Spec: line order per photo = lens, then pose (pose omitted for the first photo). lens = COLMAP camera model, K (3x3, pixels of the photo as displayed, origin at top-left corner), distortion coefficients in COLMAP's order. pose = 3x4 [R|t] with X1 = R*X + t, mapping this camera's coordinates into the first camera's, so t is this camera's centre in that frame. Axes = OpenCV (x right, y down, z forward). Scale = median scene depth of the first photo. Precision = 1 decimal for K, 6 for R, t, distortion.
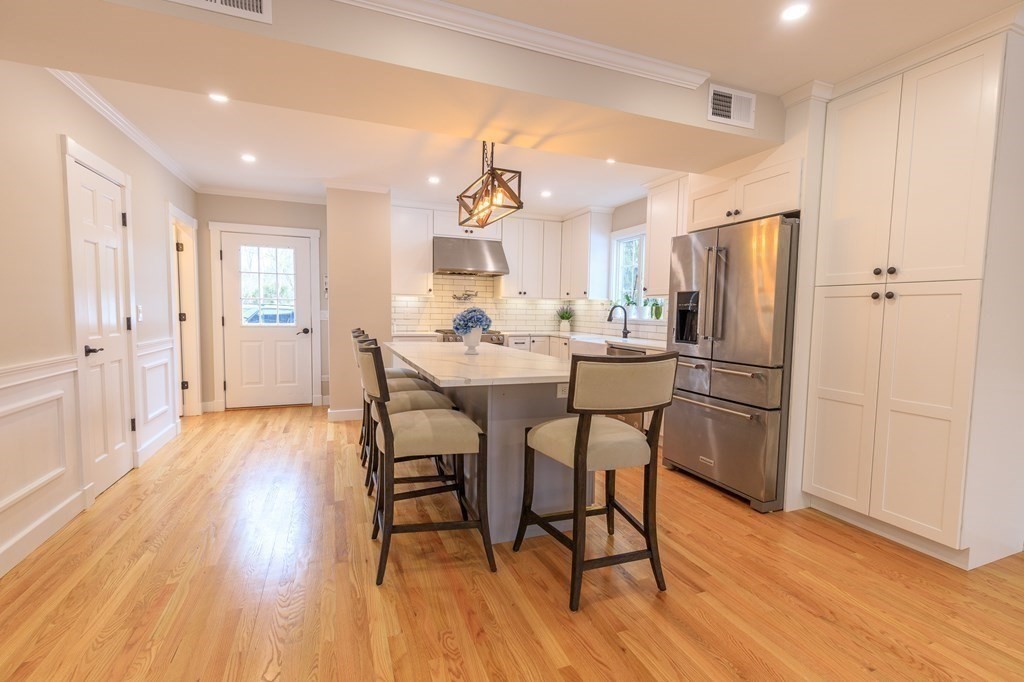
lens RADIAL K [[459.9, 0, 512.0], [0, 459.9, 341.0], [0, 0, 1]] dist [0.001683, 0.000817]
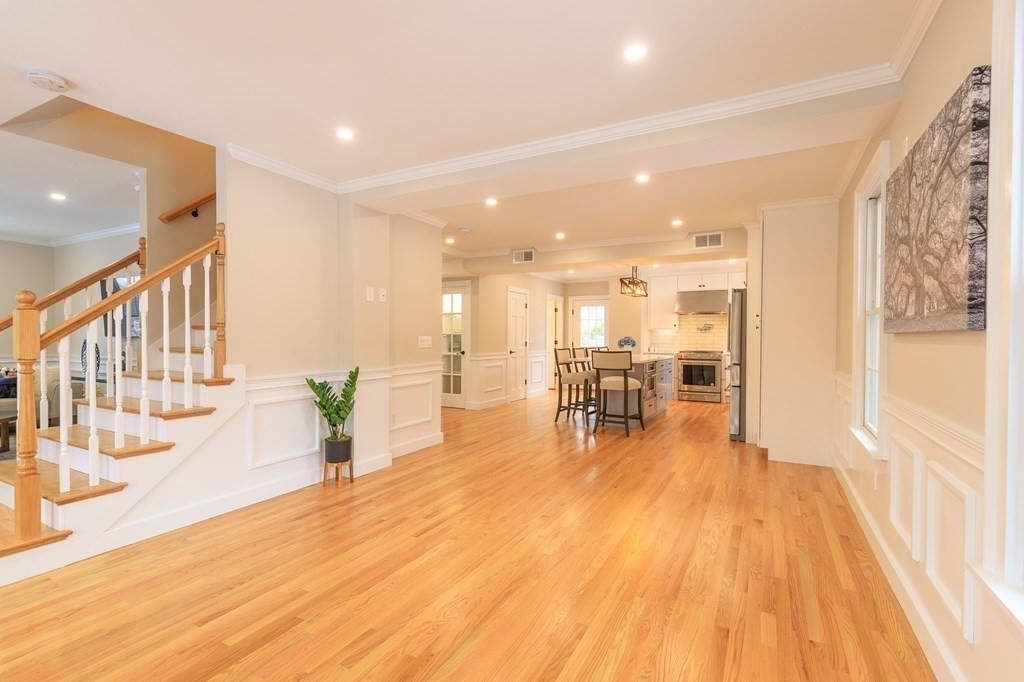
lens RADIAL K [[459.9, 0, 512.0], [0, 459.9, 341.0], [0, 0, 1]] dist [0.001683, 0.000817]
pose [[0.641984, -0.005632, -0.766698, 1.423955], [-0.046668, 0.997832, -0.046407, 0.090490], [0.765297, 0.065573, 0.640329, -0.946958]]
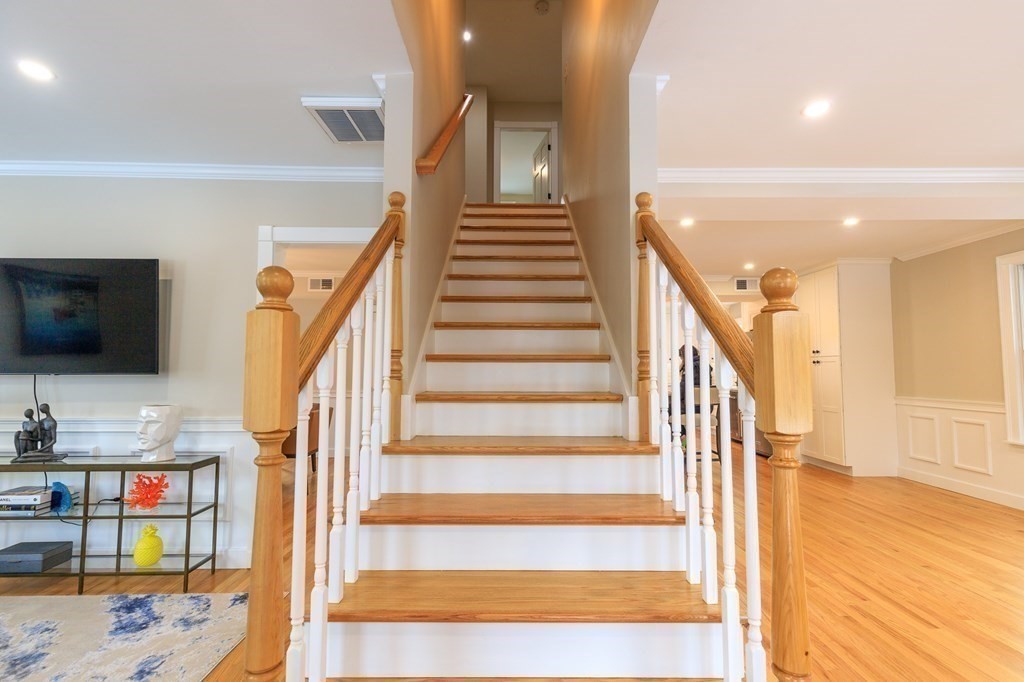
lens RADIAL K [[459.9, 0, 512.0], [0, 459.9, 341.0], [0, 0, 1]] dist [0.001683, 0.000817]
pose [[0.932977, -0.036523, -0.358079, 0.165413], [-0.011575, 0.991280, -0.131265, 0.103693], [0.359751, 0.126612, 0.924418, -1.484990]]
